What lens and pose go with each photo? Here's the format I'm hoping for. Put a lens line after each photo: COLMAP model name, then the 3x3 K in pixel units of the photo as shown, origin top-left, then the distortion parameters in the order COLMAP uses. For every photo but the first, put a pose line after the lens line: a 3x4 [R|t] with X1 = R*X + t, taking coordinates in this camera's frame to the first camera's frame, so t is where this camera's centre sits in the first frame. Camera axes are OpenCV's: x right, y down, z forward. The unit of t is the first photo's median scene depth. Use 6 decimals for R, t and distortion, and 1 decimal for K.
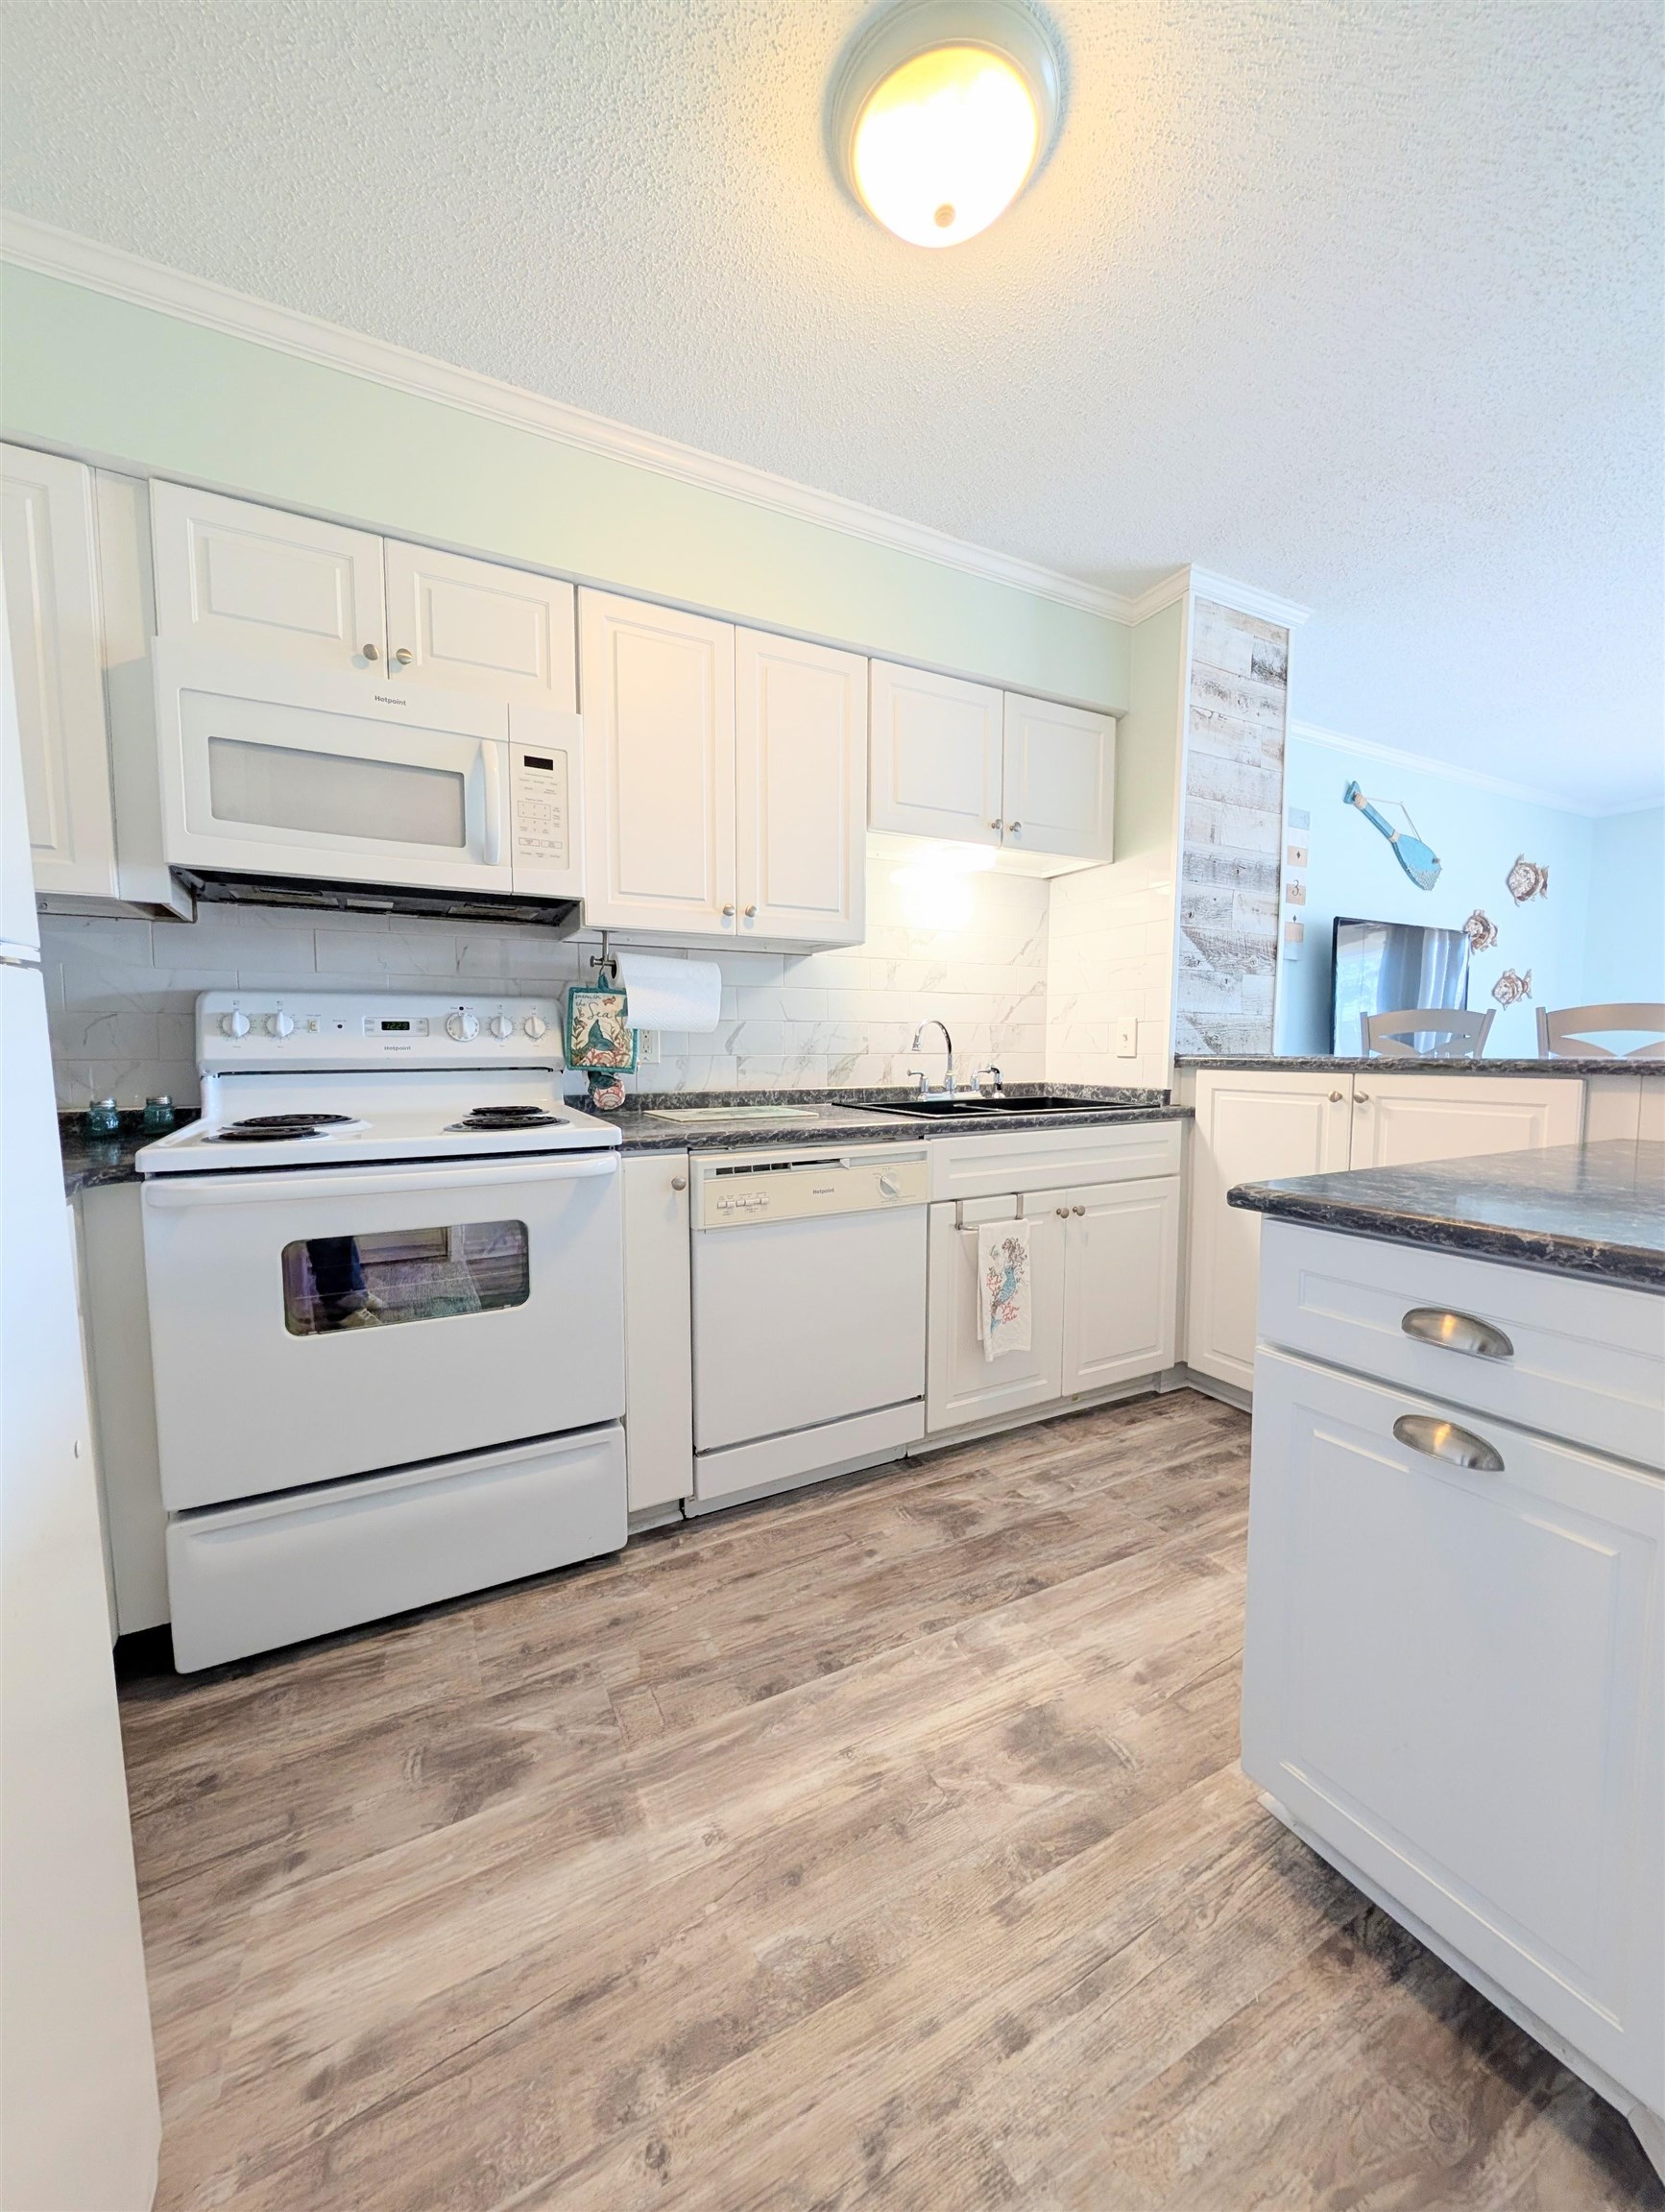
lens RADIAL K [[840.8, 0, 830.2], [0, 840.8, 1109.6], [0, 0, 1]] dist [-0.000299, 0.000927]
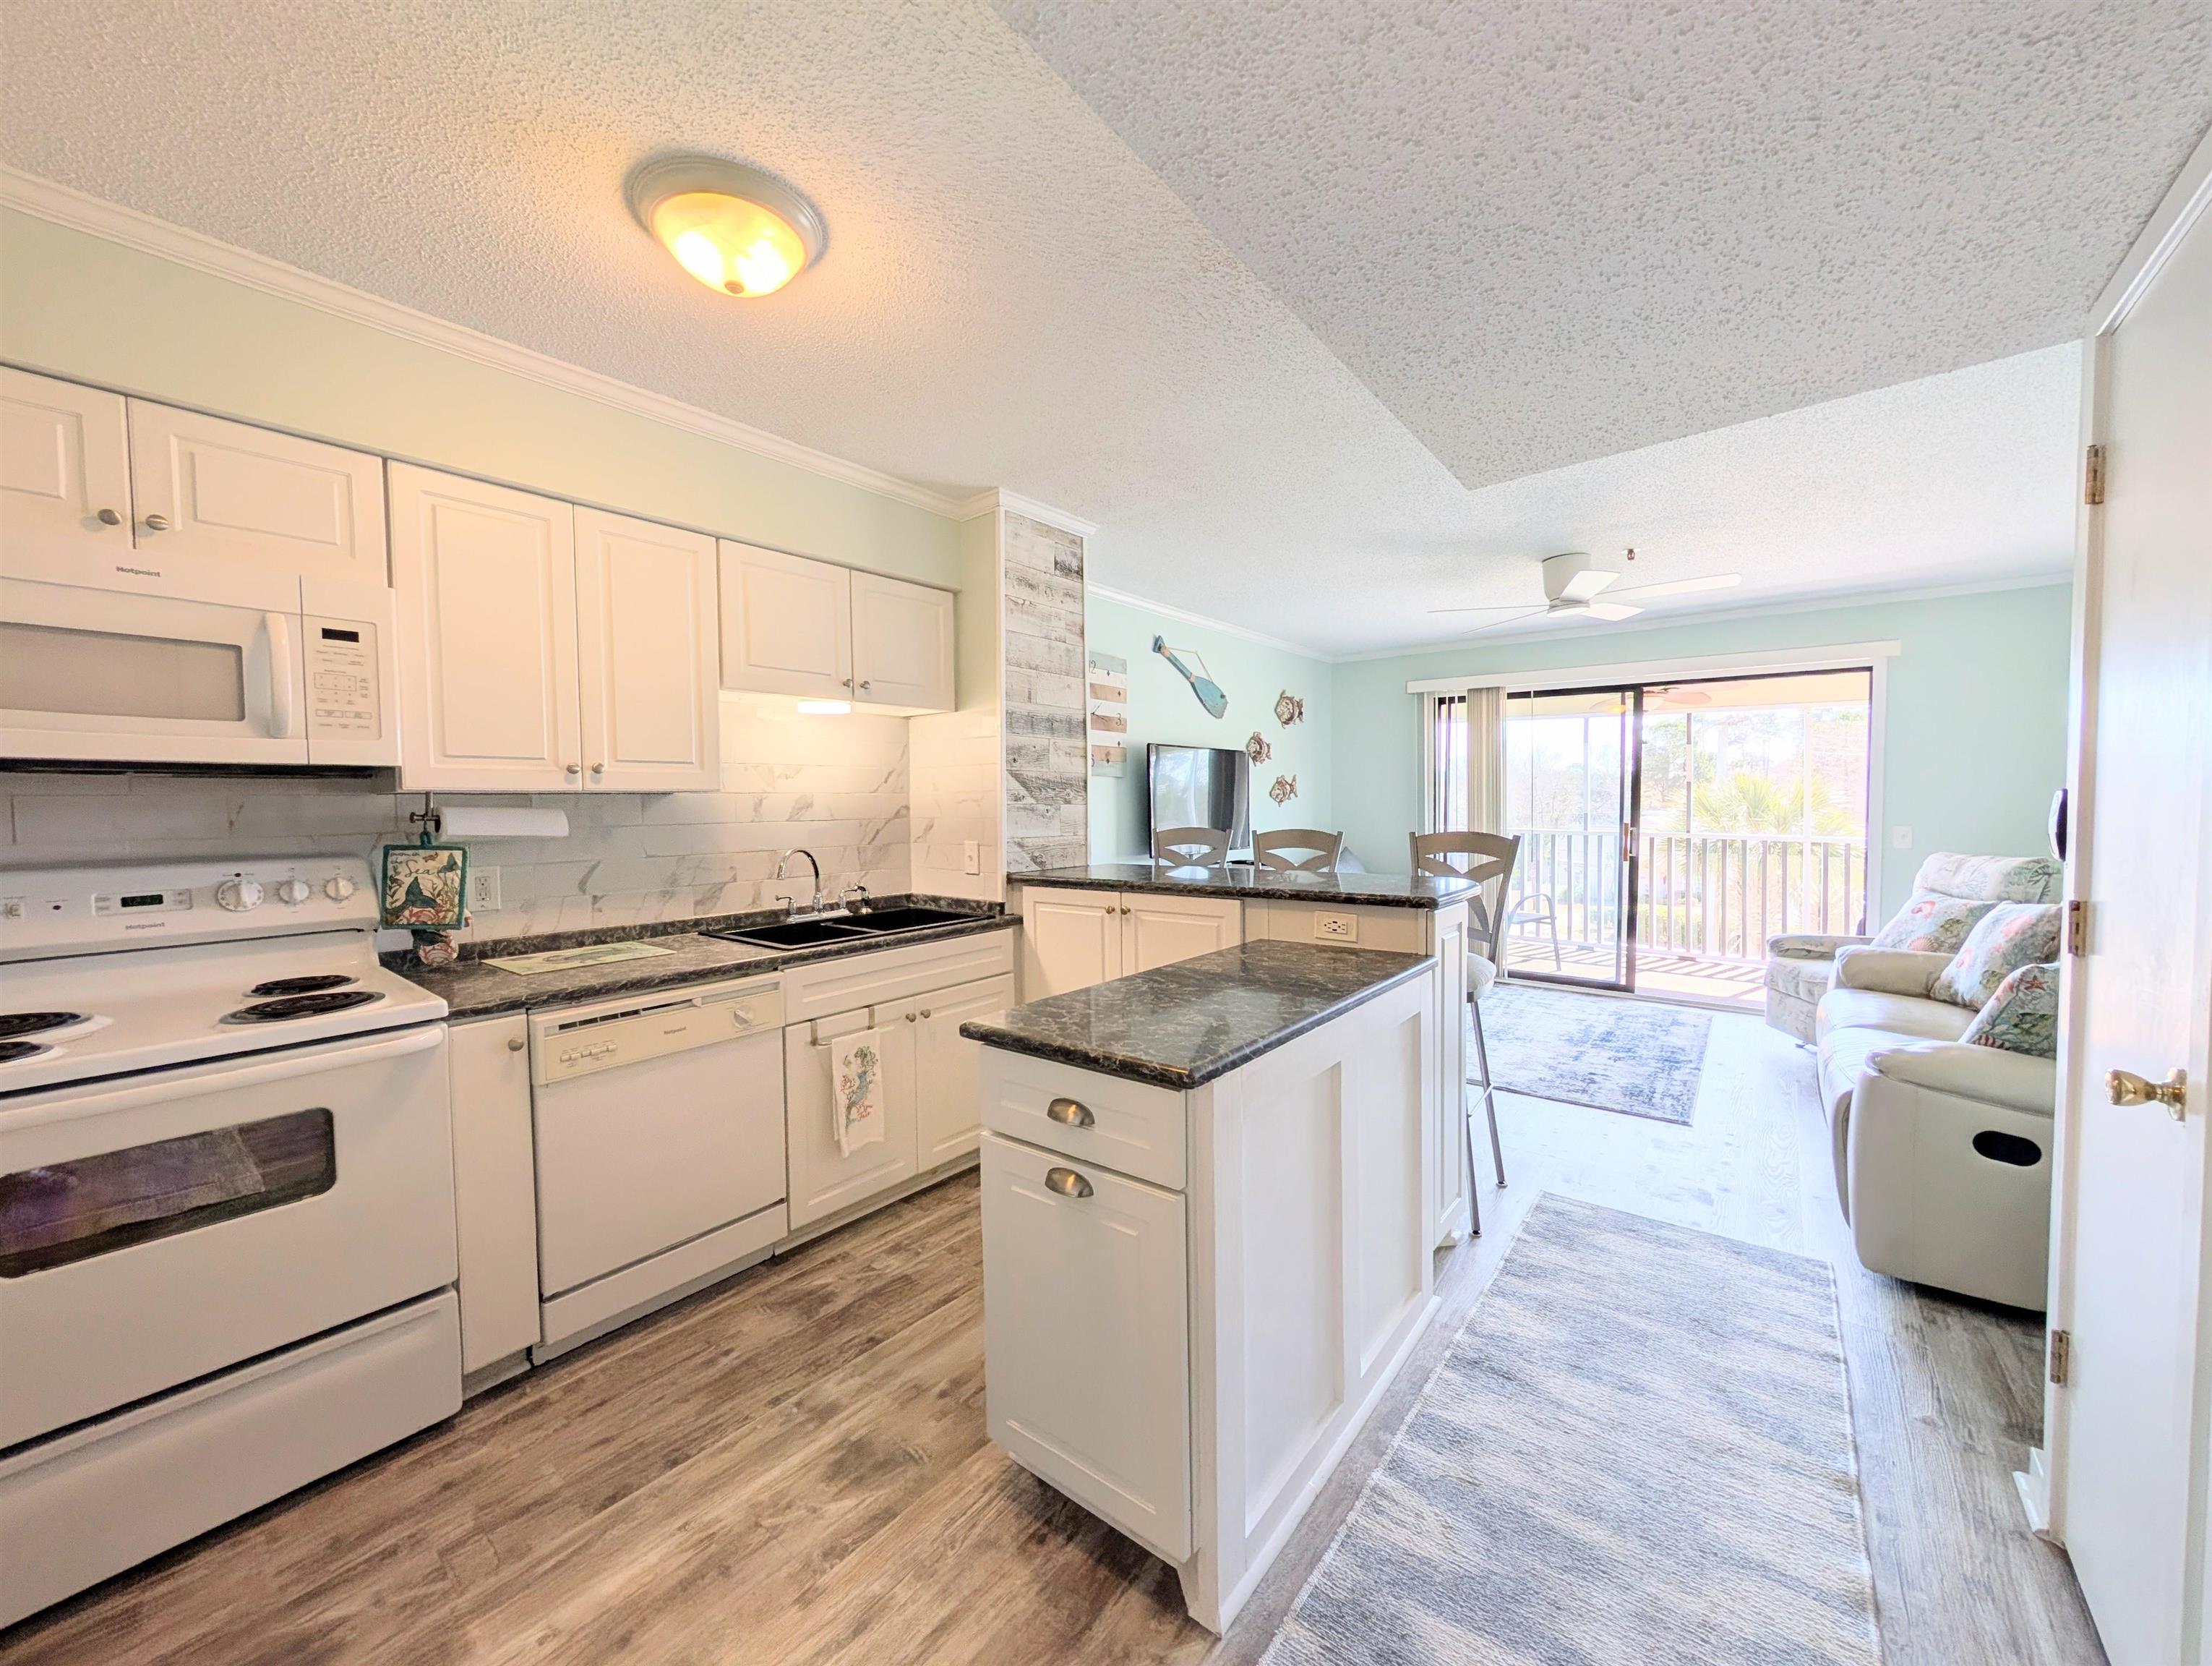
lens RADIAL K [[840.8, 0, 1108.7], [0, 840.8, 837.0], [0, 0, 1]] dist [-0.000299, 0.000927]
pose [[0.919289, -0.026977, 0.392657, 0.082151], [0.042496, 0.998619, -0.030884, -0.091875], [-0.391281, 0.045078, 0.919166, -0.232562]]
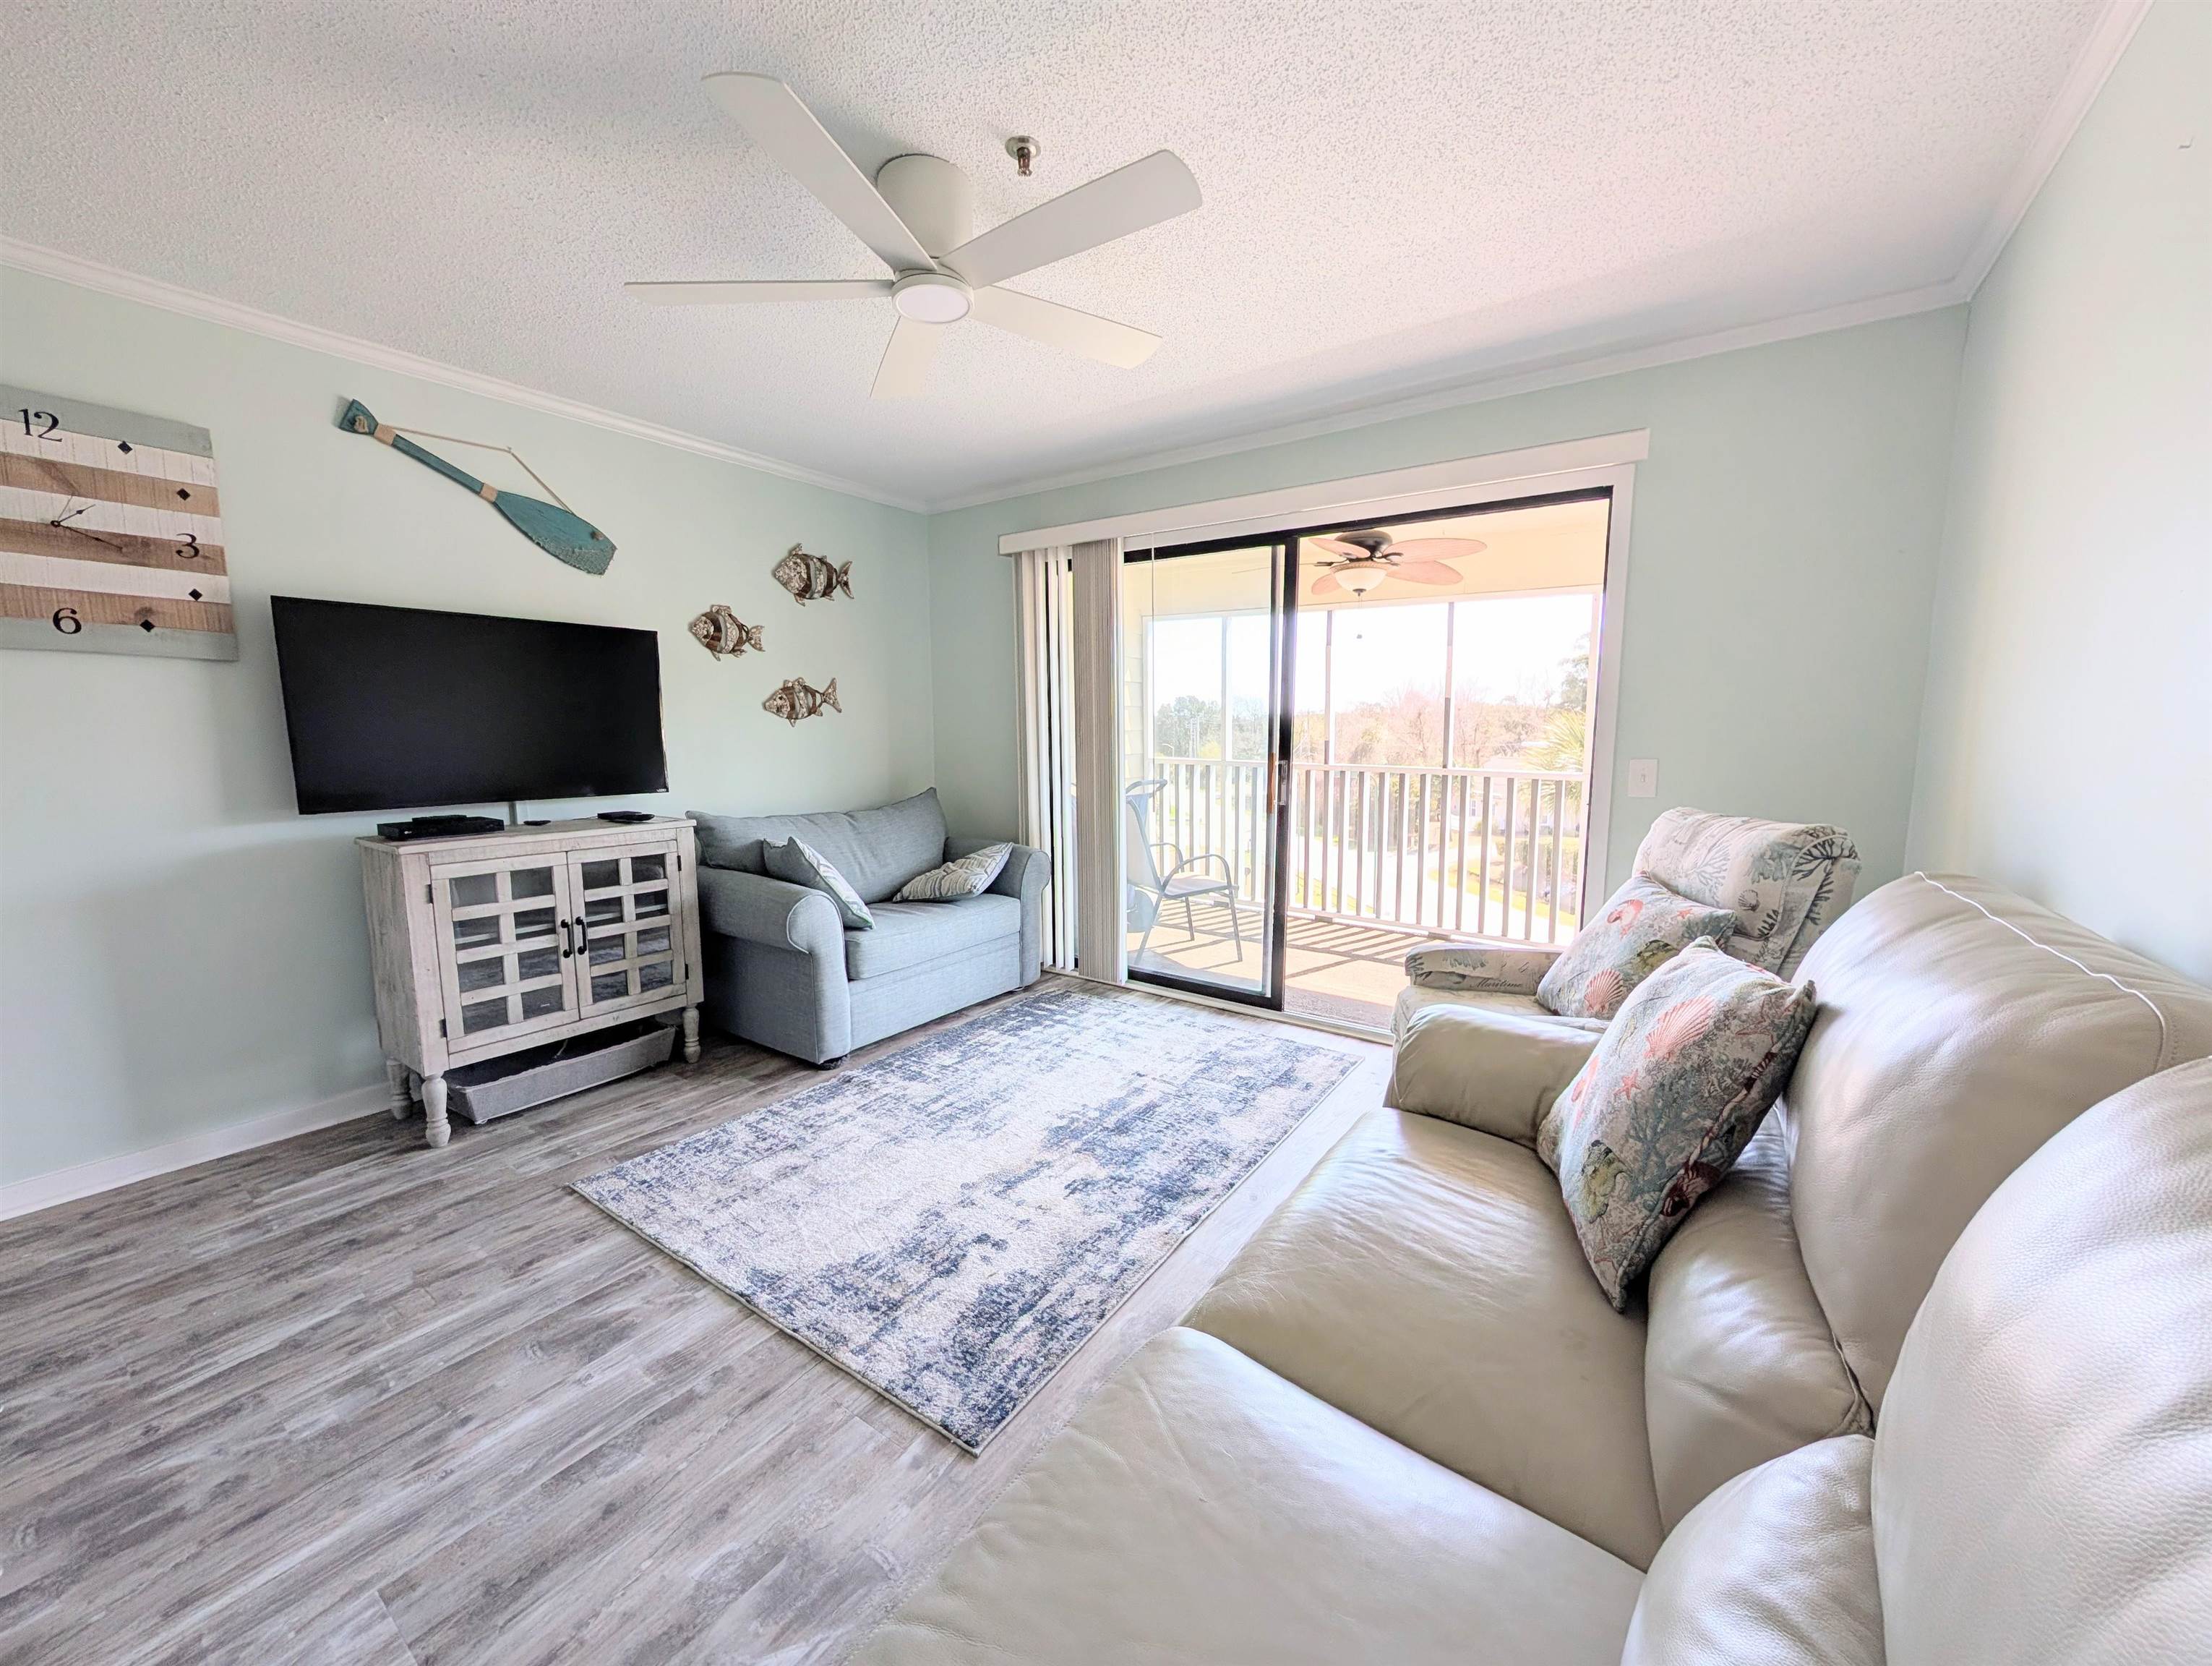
lens RADIAL K [[837.4, 0, 1108.4], [0, 837.4, 836.1], [0, 0, 1]] dist [-0.001922, 0.000638]
pose [[0.892798, -0.059838, 0.446464, 1.560415], [0.039568, 0.997724, 0.054597, -0.087814], [-0.448715, -0.031079, 0.893134, 0.189008]]
